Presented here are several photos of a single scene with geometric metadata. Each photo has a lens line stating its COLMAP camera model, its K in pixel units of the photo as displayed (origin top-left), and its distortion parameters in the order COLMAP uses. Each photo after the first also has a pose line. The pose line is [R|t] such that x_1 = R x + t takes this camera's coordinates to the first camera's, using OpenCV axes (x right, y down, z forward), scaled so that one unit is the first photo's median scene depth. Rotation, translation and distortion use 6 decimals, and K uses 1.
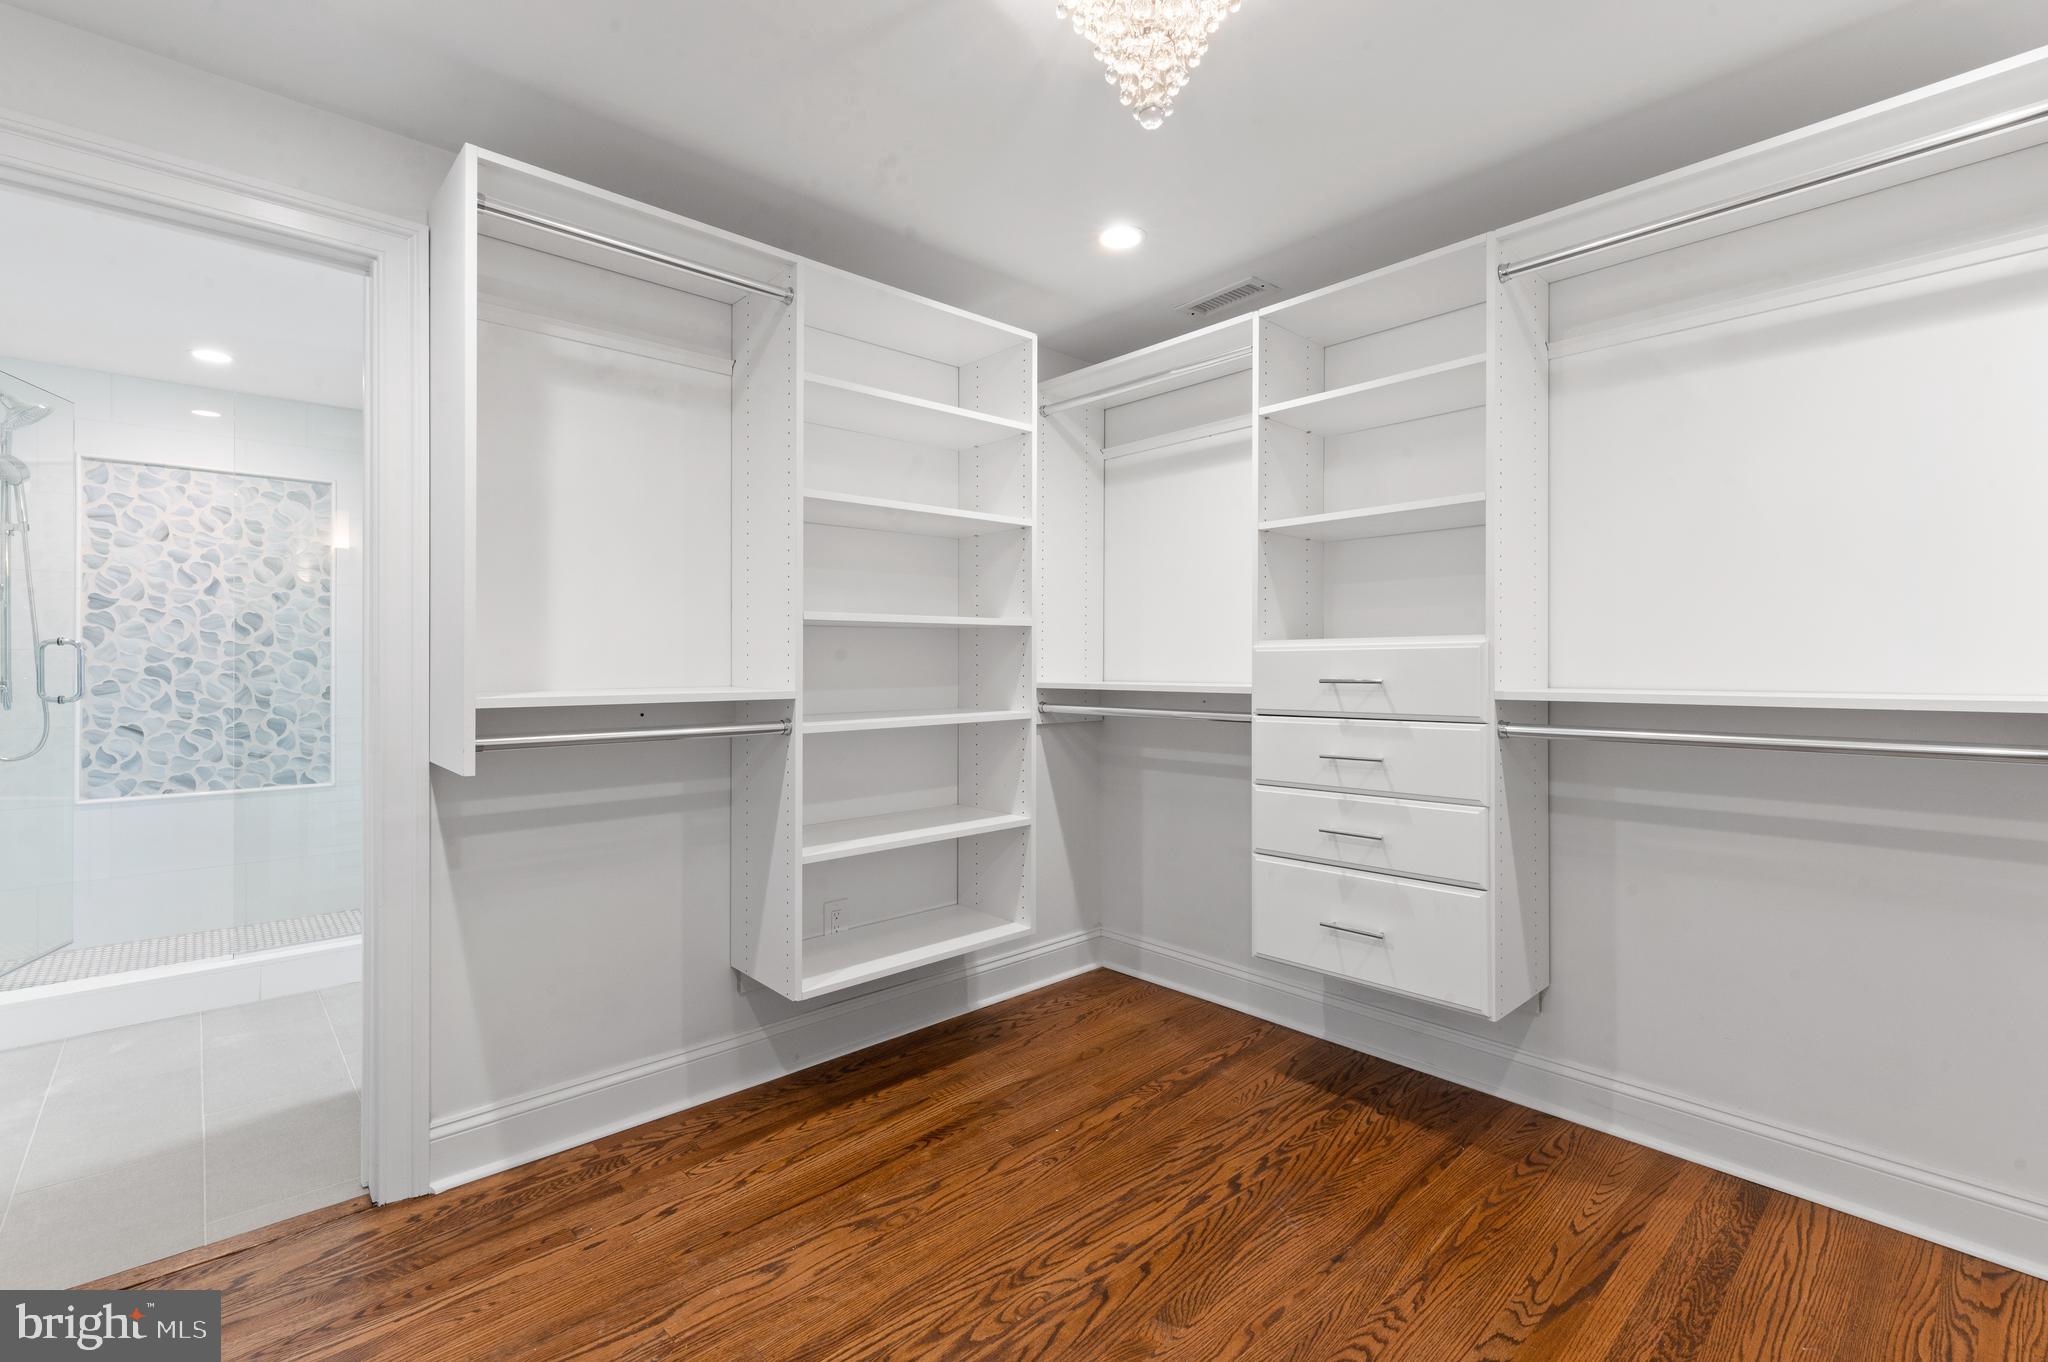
lens RADIAL K [[883.3, 0, 1027.8], [0, 883.3, 679.5], [0, 0, 1]] dist [0.001100, -0.000064]
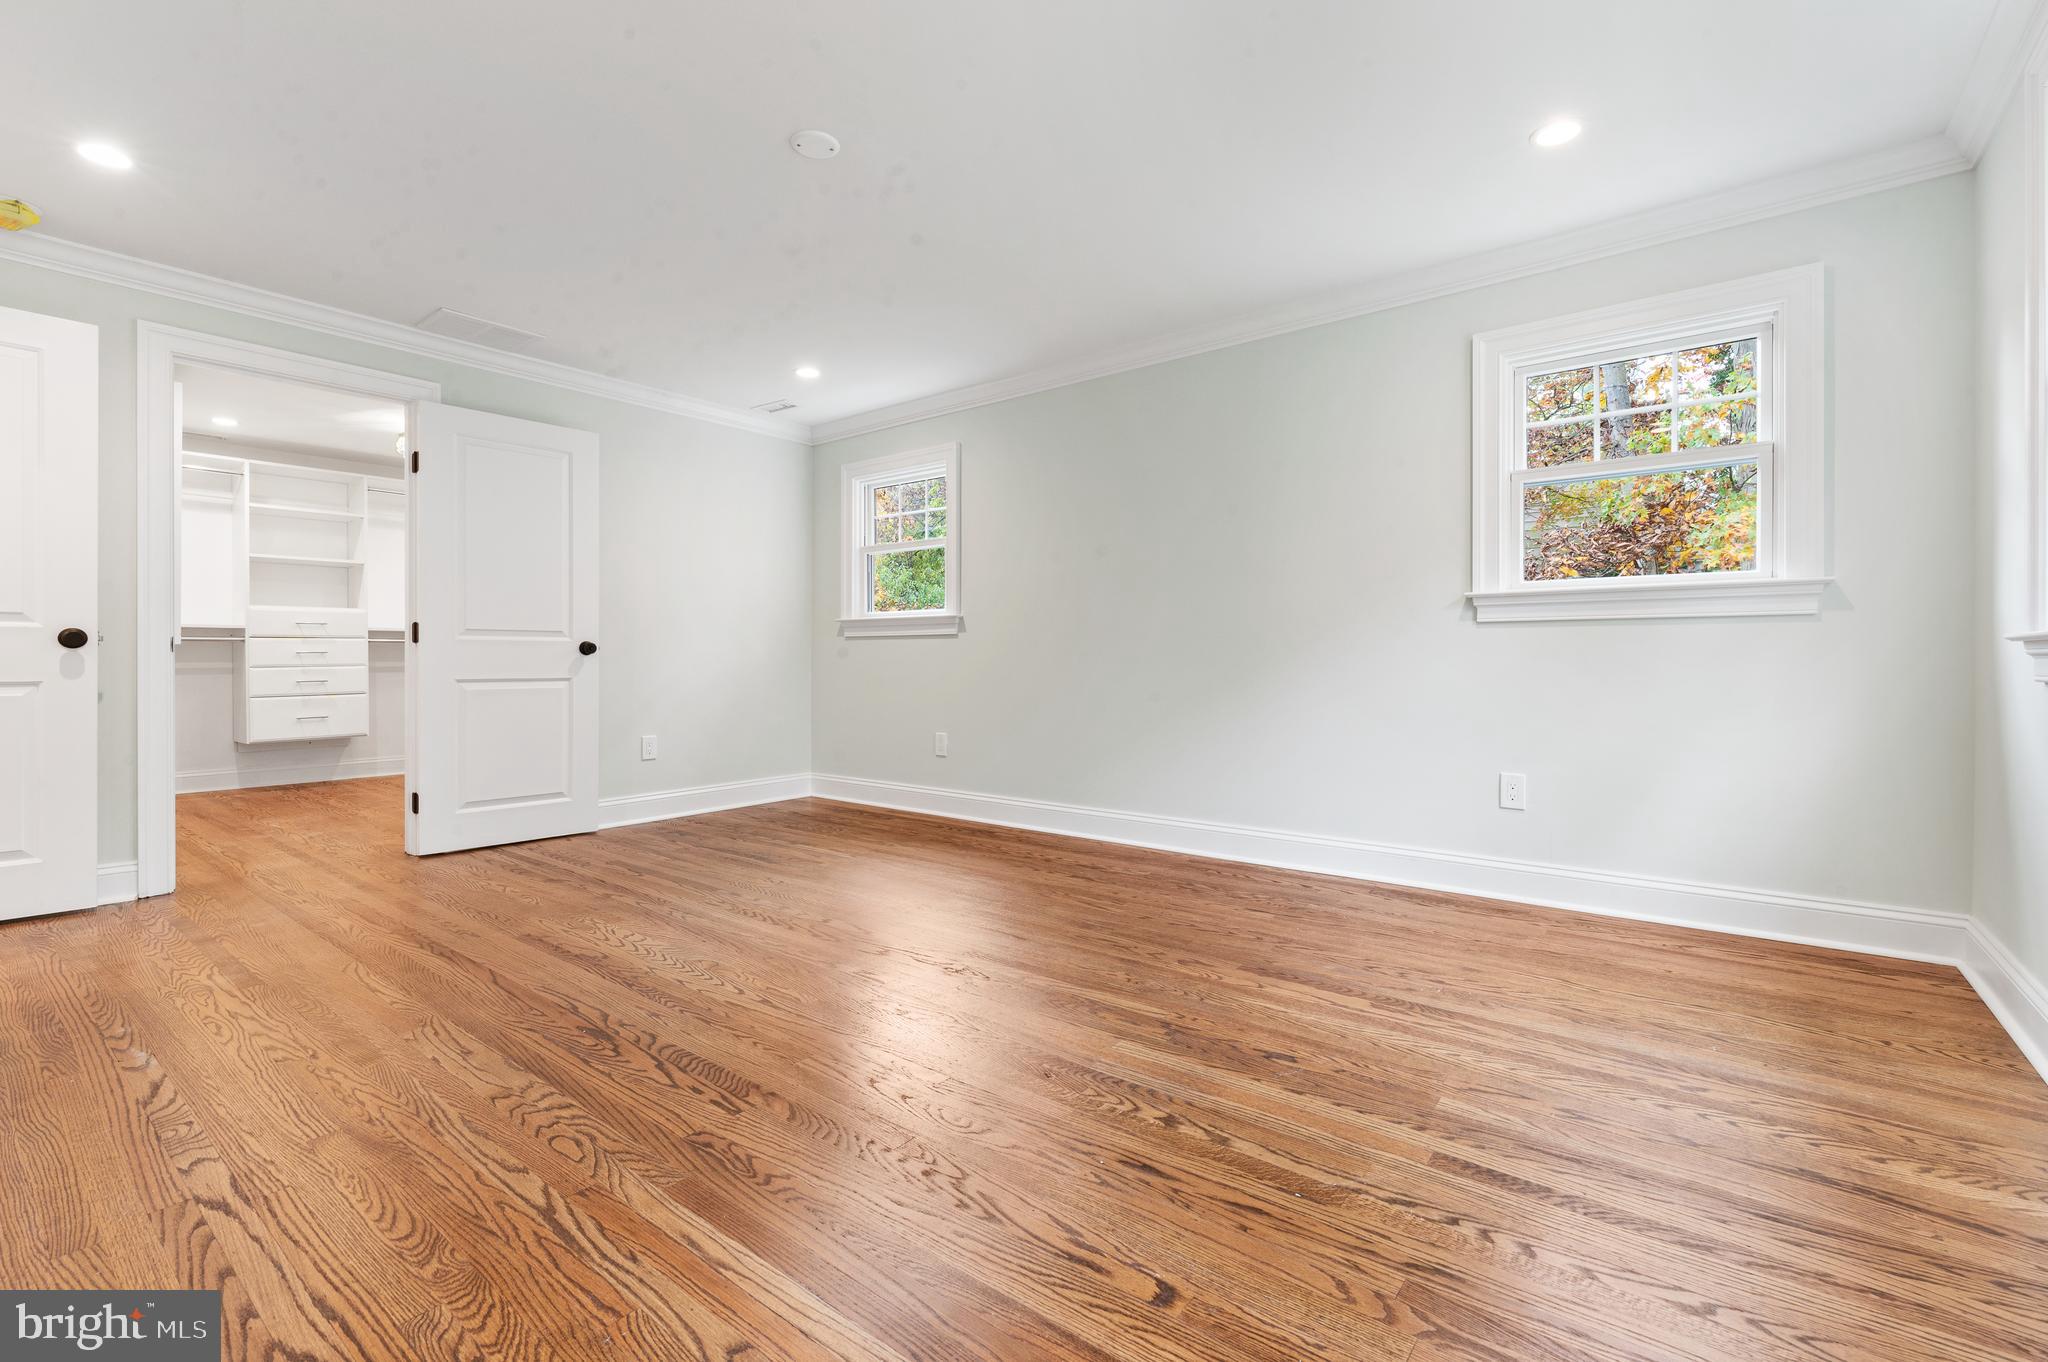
lens RADIAL K [[883.3, 0, 1029.3], [0, 883.3, 667.5], [0, 0, 1]] dist [0.001100, -0.000064]
pose [[-0.160715, -0.026866, 0.986635, -2.607879], [-0.000265, 0.999631, 0.027177, 0.062049], [-0.987001, 0.004106, -0.160662, -0.694986]]
